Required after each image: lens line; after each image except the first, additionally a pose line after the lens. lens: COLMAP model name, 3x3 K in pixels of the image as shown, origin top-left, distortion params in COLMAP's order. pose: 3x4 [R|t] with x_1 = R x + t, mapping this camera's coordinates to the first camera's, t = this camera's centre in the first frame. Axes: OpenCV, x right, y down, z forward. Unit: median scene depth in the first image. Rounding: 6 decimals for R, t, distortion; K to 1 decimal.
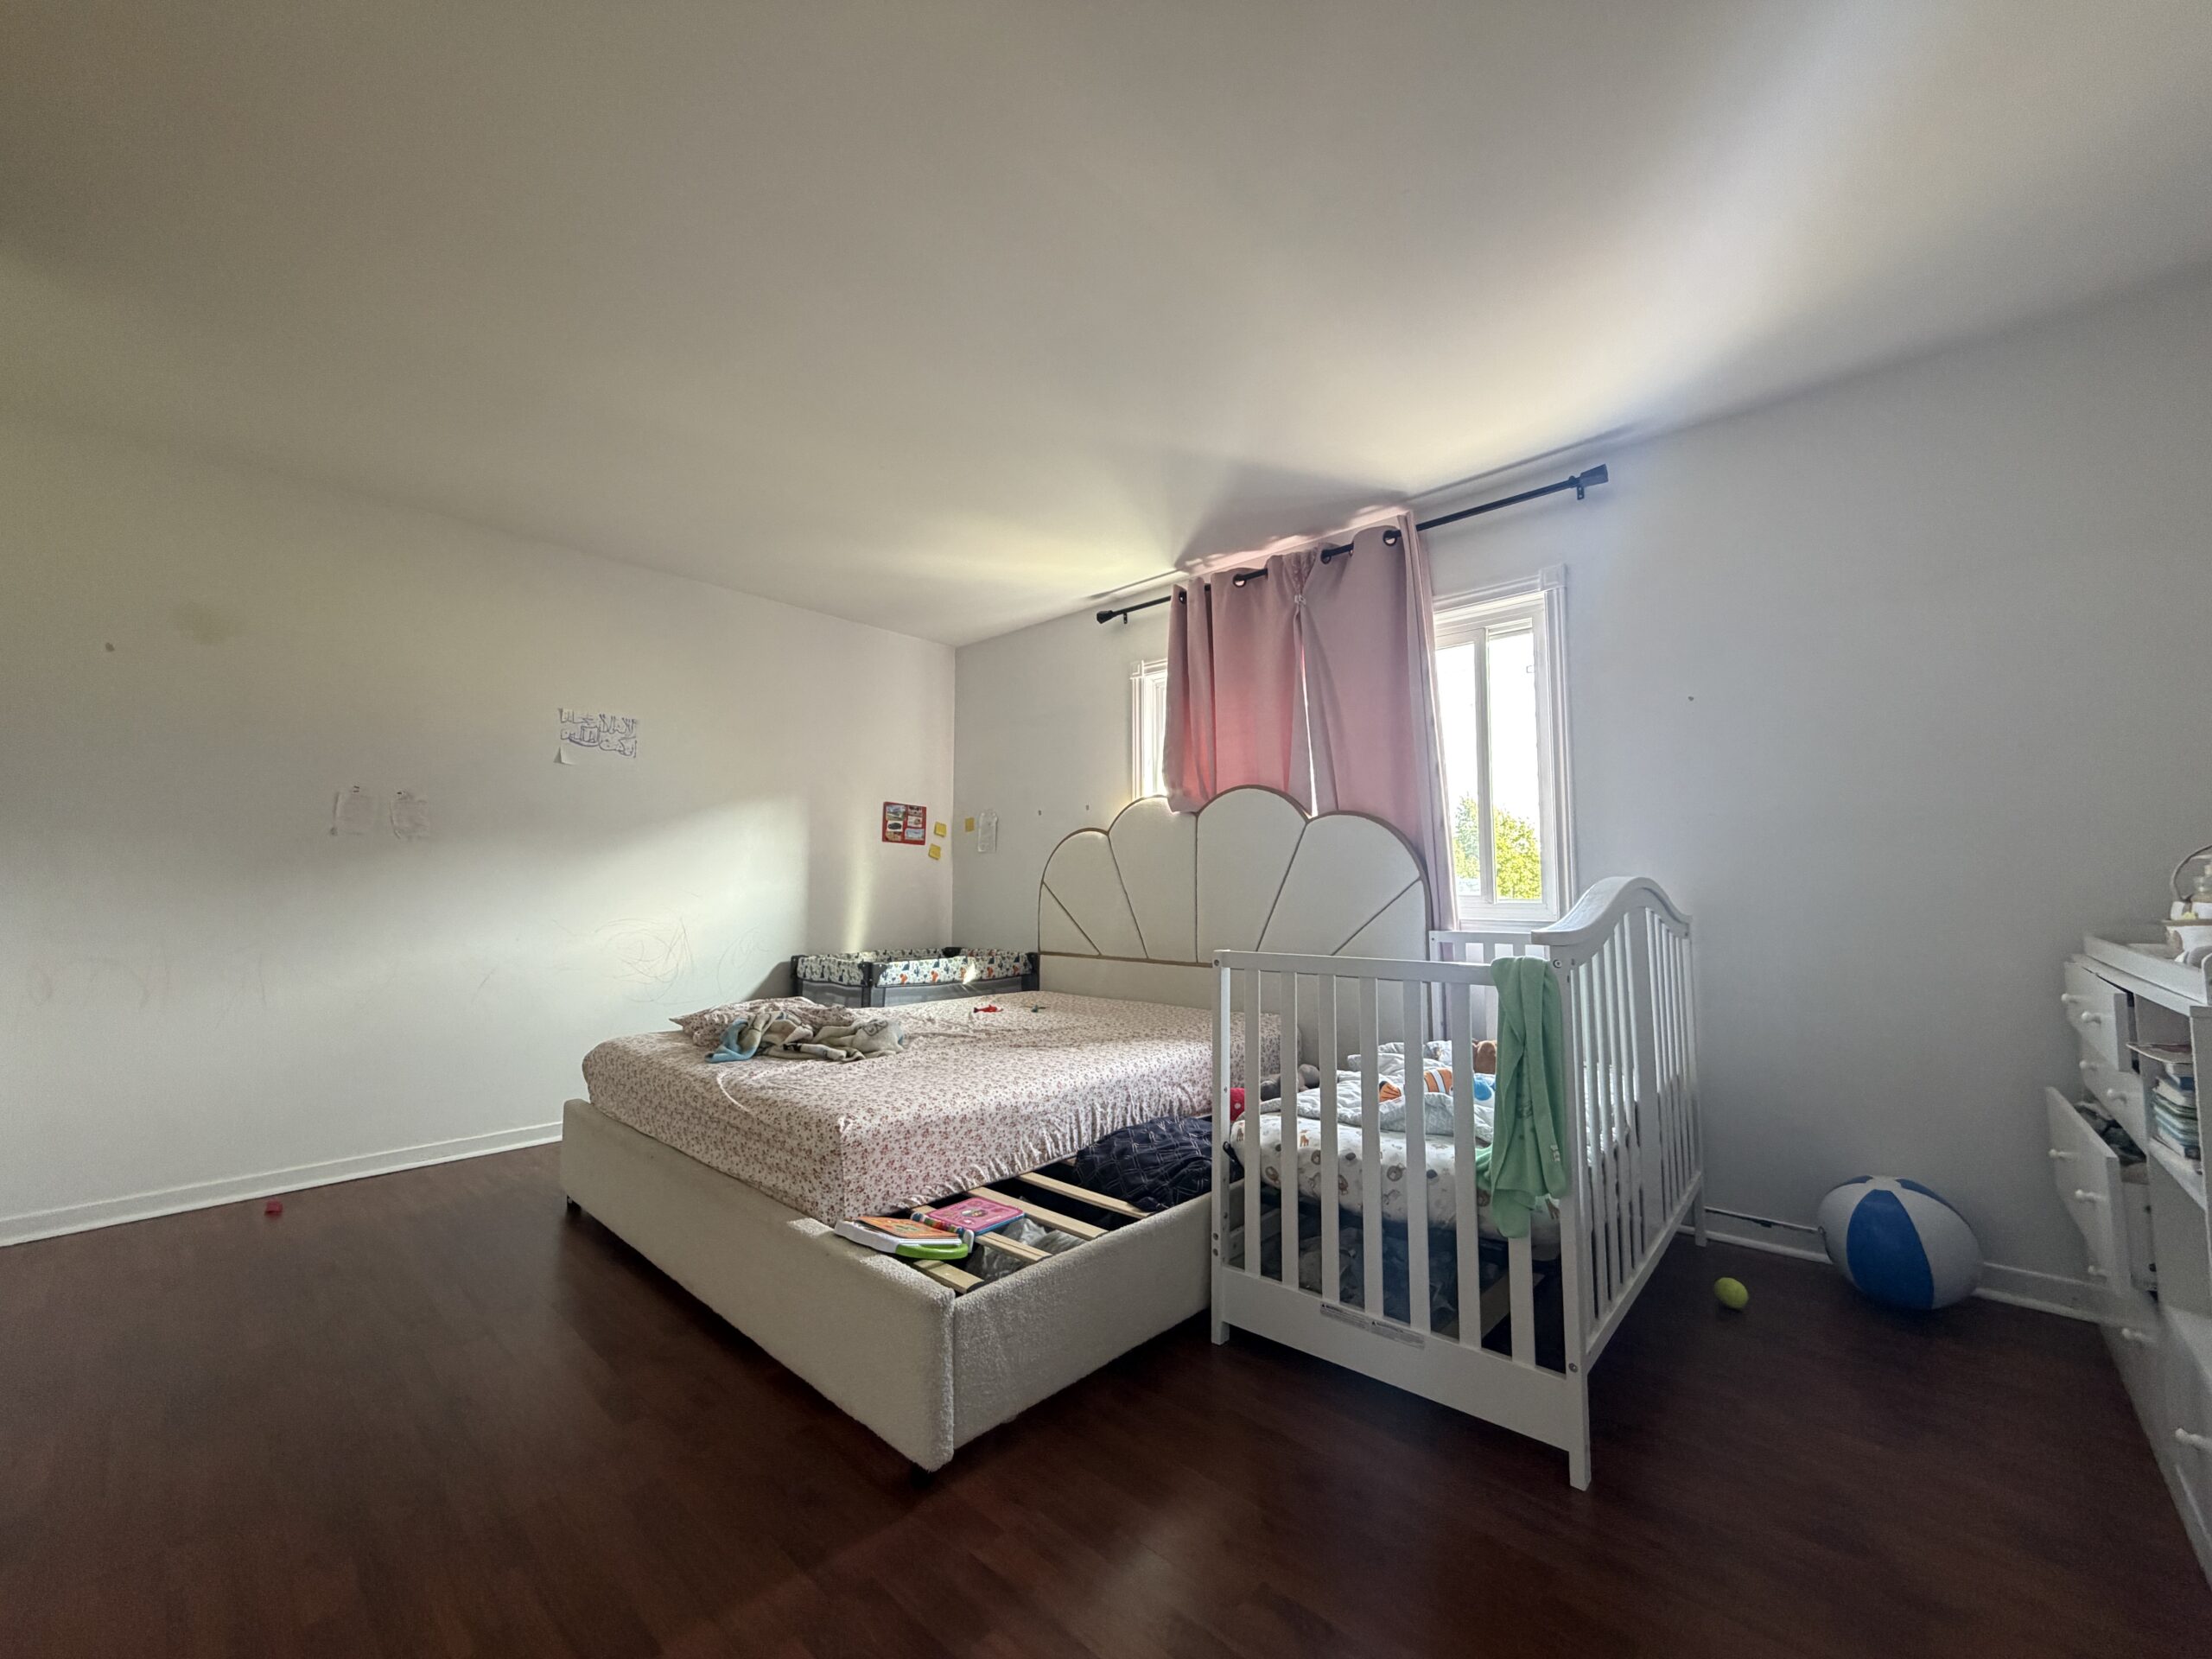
lens RADIAL K [[877.5, 0, 1097.2], [0, 877.5, 830.5], [0, 0, 1]] dist [0.000657, 0.000177]
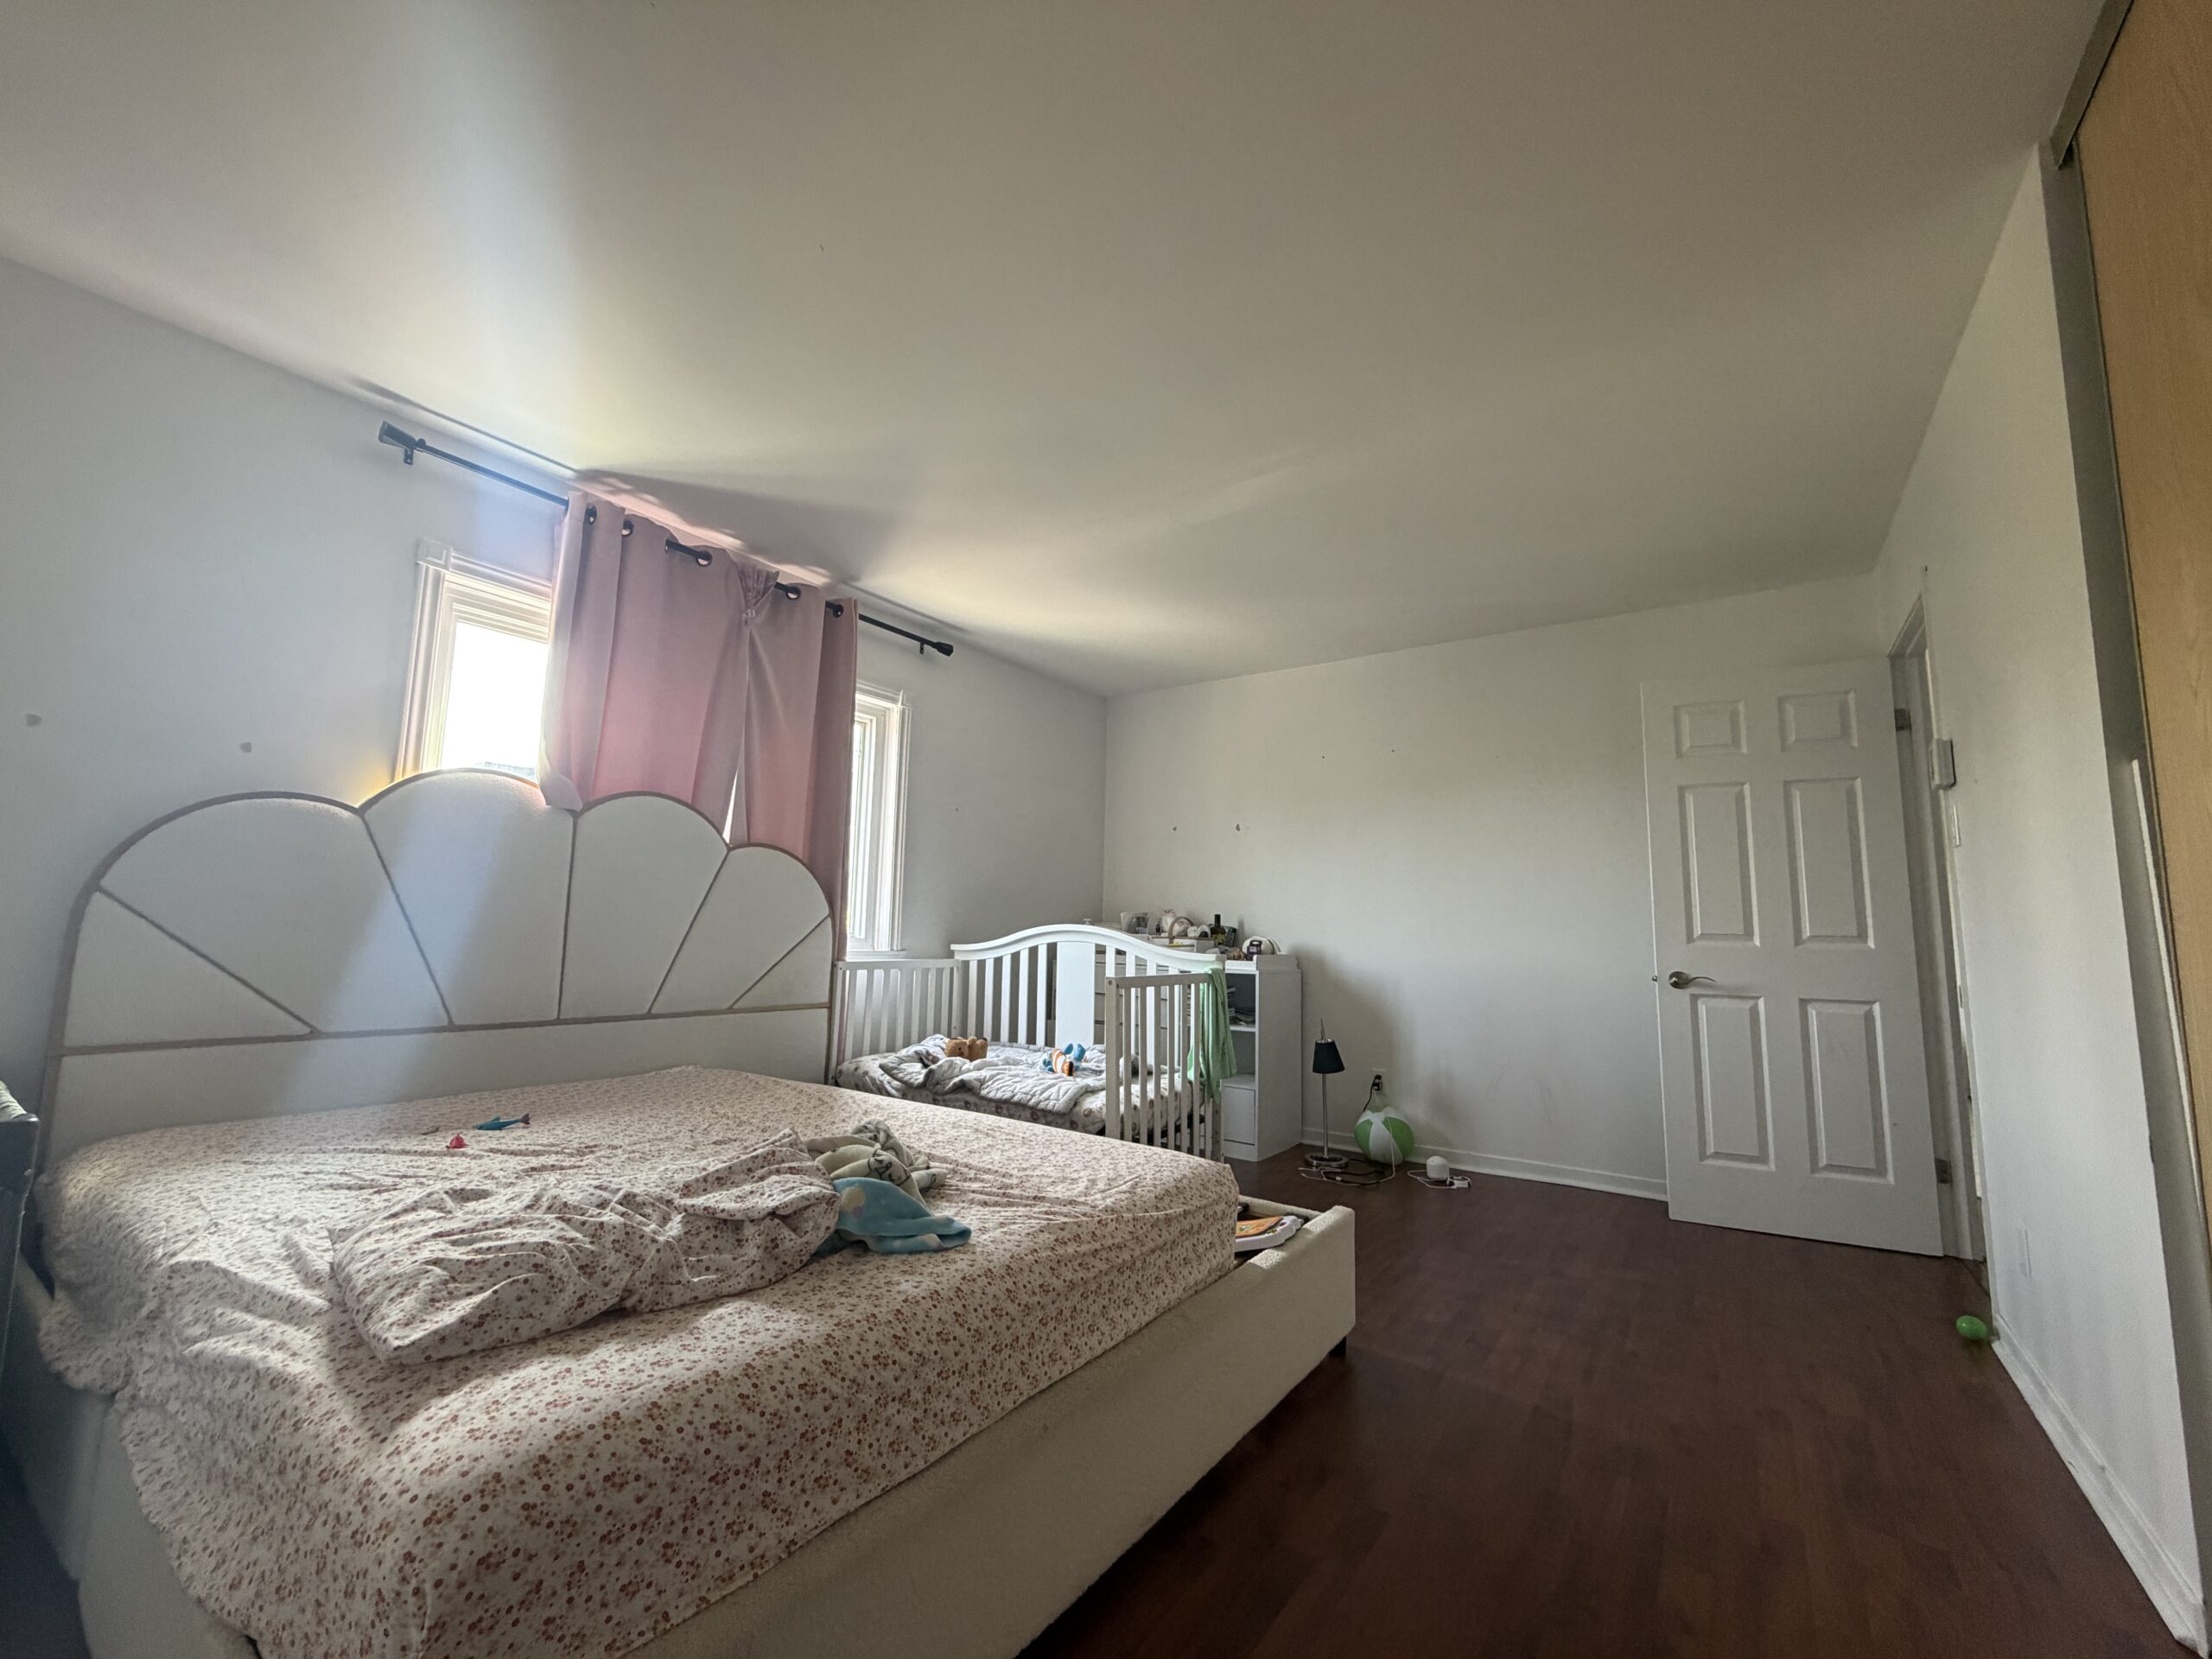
lens RADIAL K [[877.5, 0, 1097.2], [0, 877.5, 830.5], [0, 0, 1]] dist [0.000657, 0.000177]
pose [[-0.126800, 0.113806, 0.985378, -0.801584], [-0.093618, 0.987589, -0.126109, 0.056297], [-0.987501, -0.108240, -0.114572, 0.792854]]
